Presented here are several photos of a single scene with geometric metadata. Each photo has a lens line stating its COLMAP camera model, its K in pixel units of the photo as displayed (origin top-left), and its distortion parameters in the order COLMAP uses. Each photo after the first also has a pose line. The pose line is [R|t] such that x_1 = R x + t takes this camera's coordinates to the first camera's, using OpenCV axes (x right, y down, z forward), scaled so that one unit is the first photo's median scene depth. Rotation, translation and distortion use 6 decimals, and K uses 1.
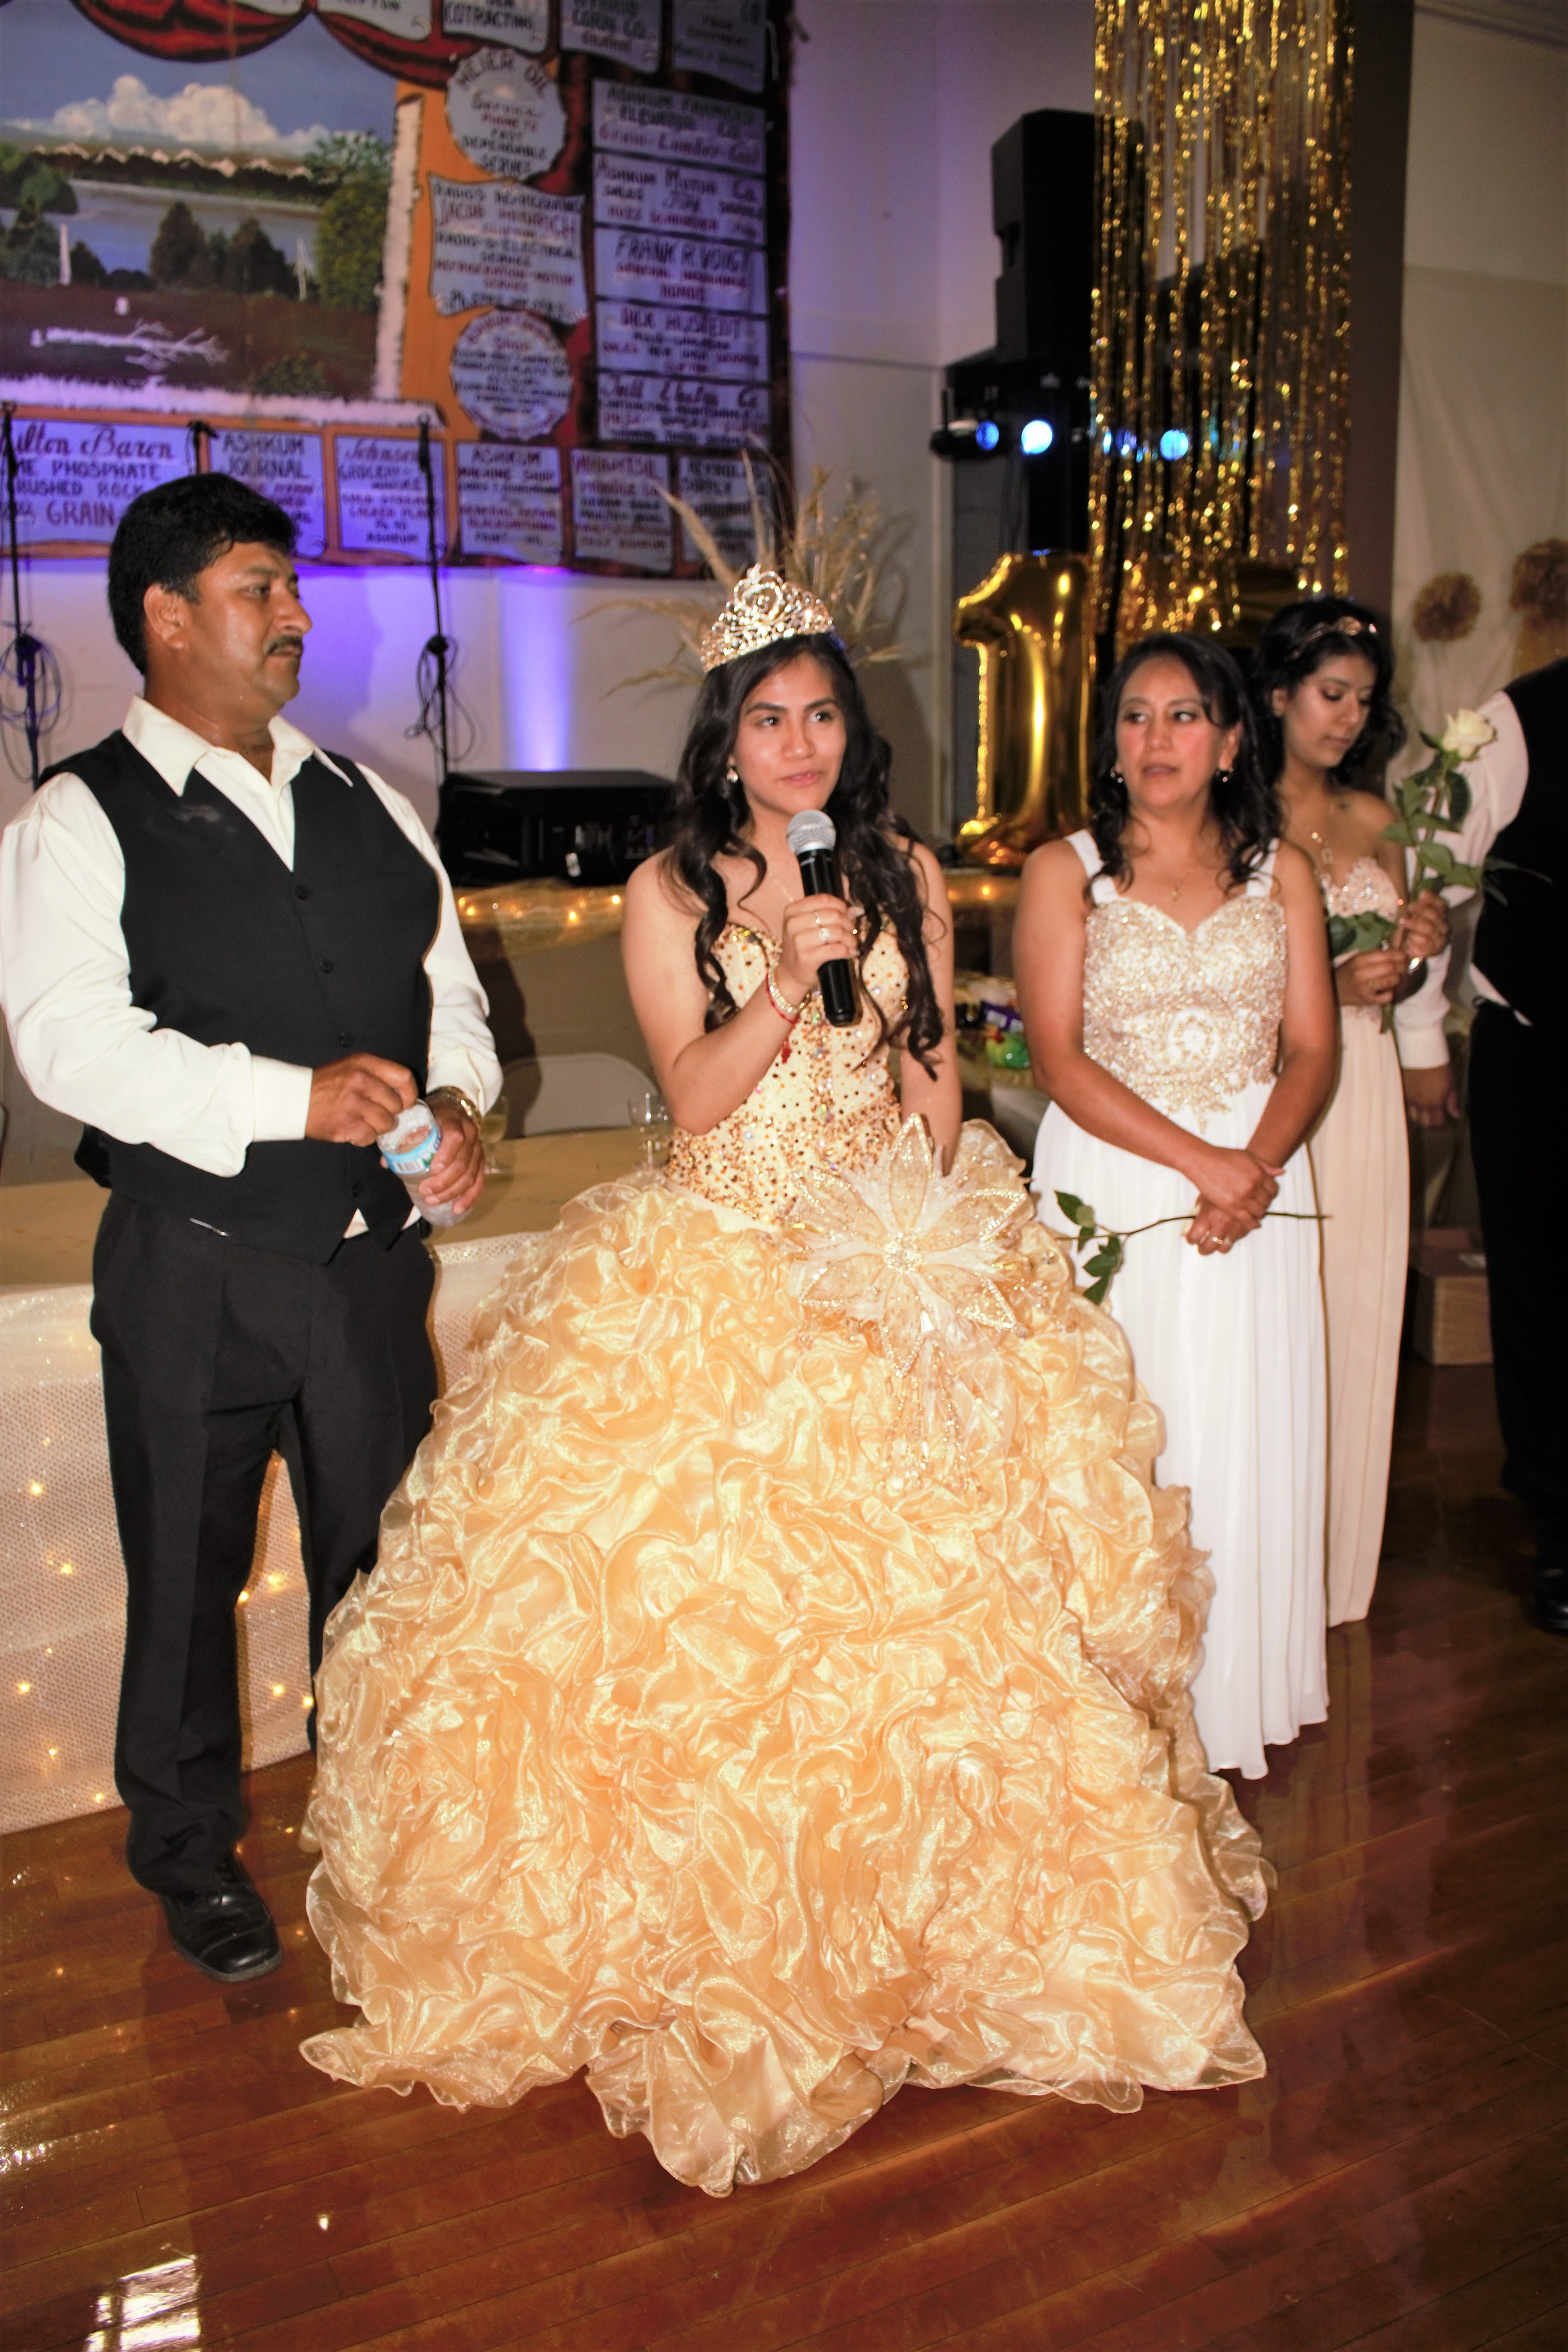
lens RADIAL K [[1961.0, 0, 786.8], [0, 1961.0, 1196.6], [0, 0, 1]] dist [-0.154096, 0.128277]
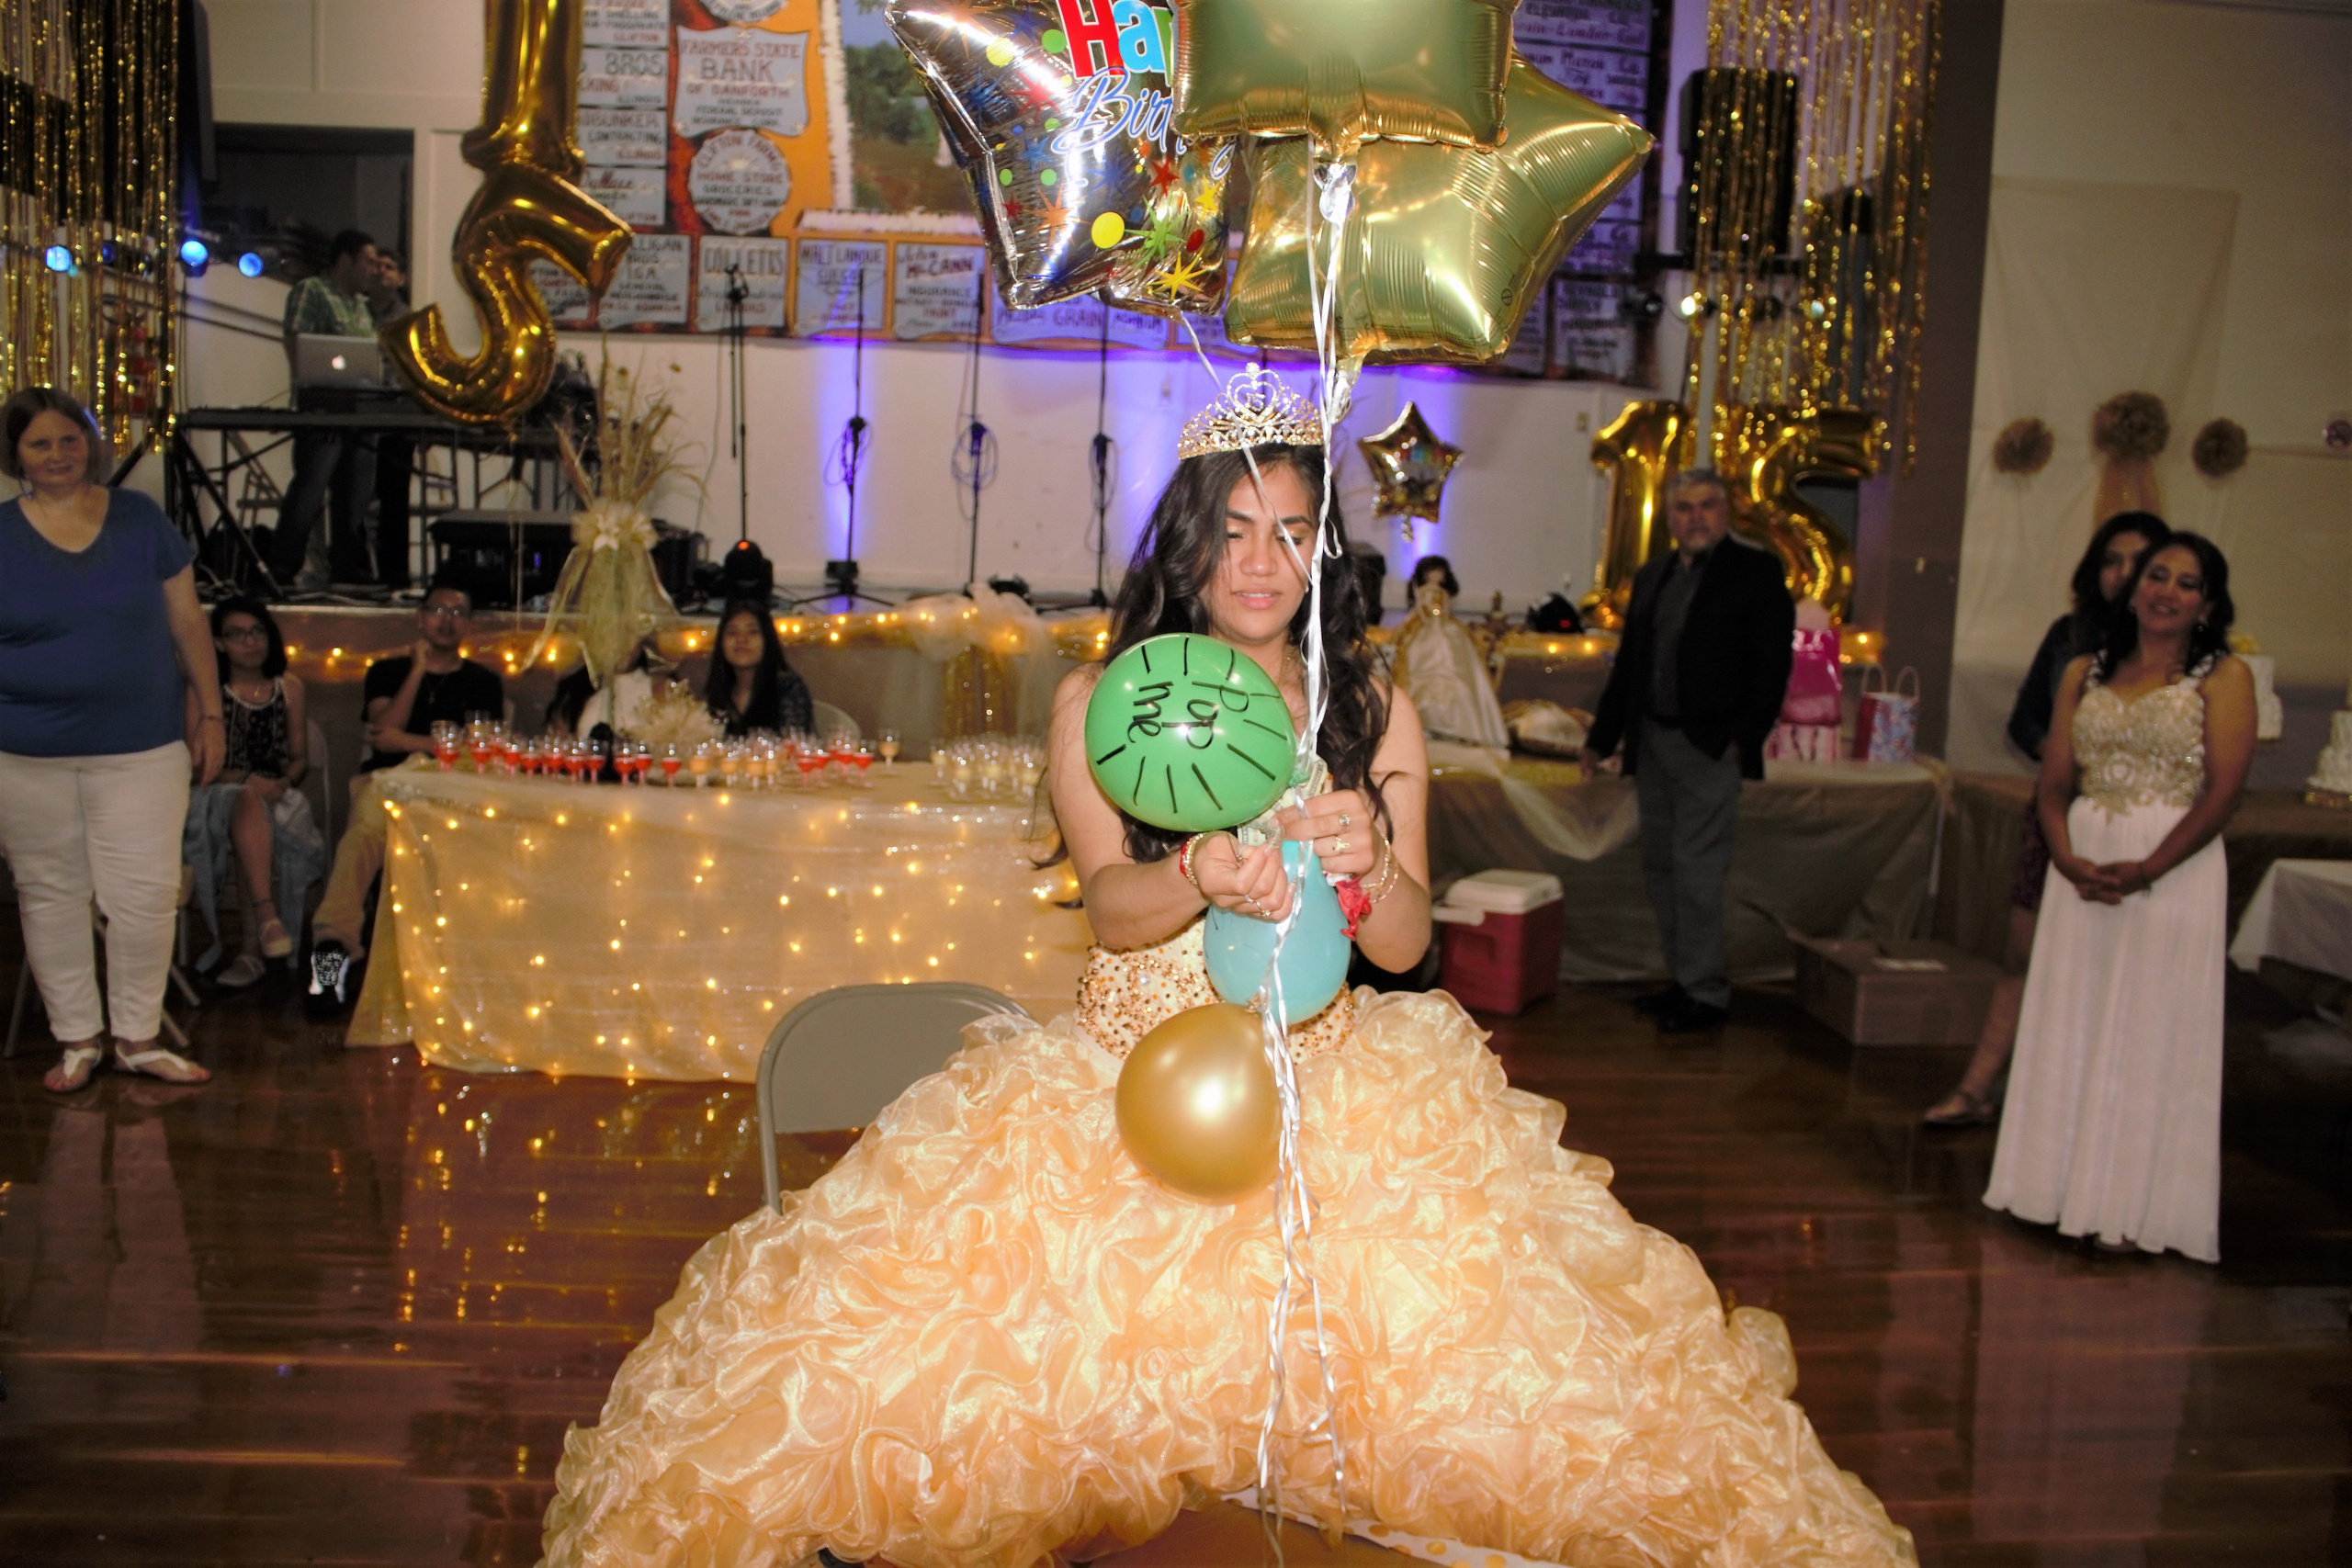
lens RADIAL K [[1943.1, 0, 1176.0], [0, 1943.1, 784.0], [0, 0, 1]] dist [-0.159021, 0.126813]
pose [[0.929941, 0.099123, -0.354097, 0.191725], [-0.124151, 0.991072, -0.048618, 0.022974], [0.346116, 0.089173, 0.933944, -0.203399]]
